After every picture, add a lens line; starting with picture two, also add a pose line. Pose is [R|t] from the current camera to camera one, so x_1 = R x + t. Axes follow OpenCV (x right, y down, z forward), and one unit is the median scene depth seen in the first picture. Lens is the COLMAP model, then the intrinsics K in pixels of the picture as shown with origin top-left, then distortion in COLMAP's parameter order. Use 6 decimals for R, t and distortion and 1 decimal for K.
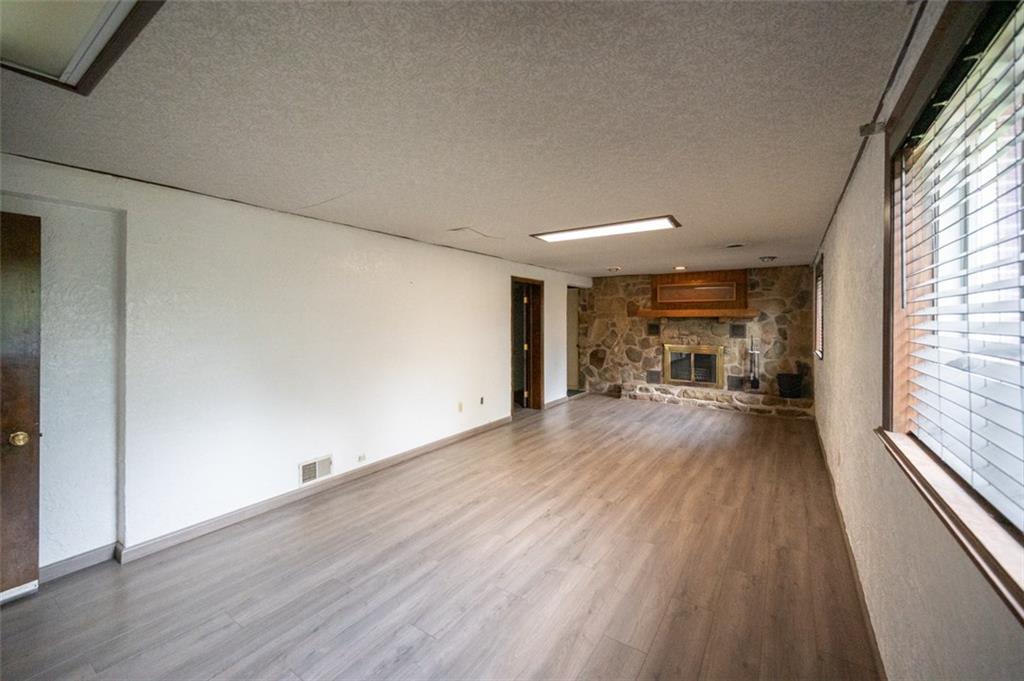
lens RADIAL K [[412.4, 0, 508.8], [0, 412.4, 317.6], [0, 0, 1]] dist [-0.001002, -0.000009]
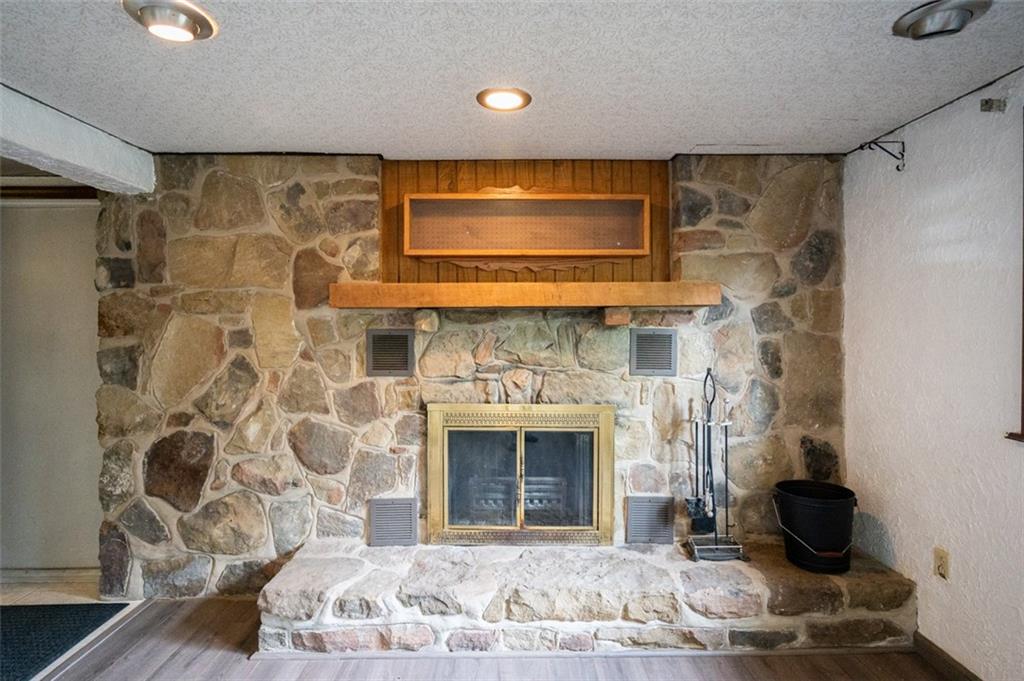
lens RADIAL K [[502.6, 0, 512.6], [0, 502.6, 319.1], [0, 0, 1]] dist [-0.002703, -0.000156]
pose [[0.821662, -0.002501, 0.569969, 0.229788], [0.001640, 0.999997, 0.002024, 0.005313], [-0.569972, -0.000729, 0.821664, 0.686352]]
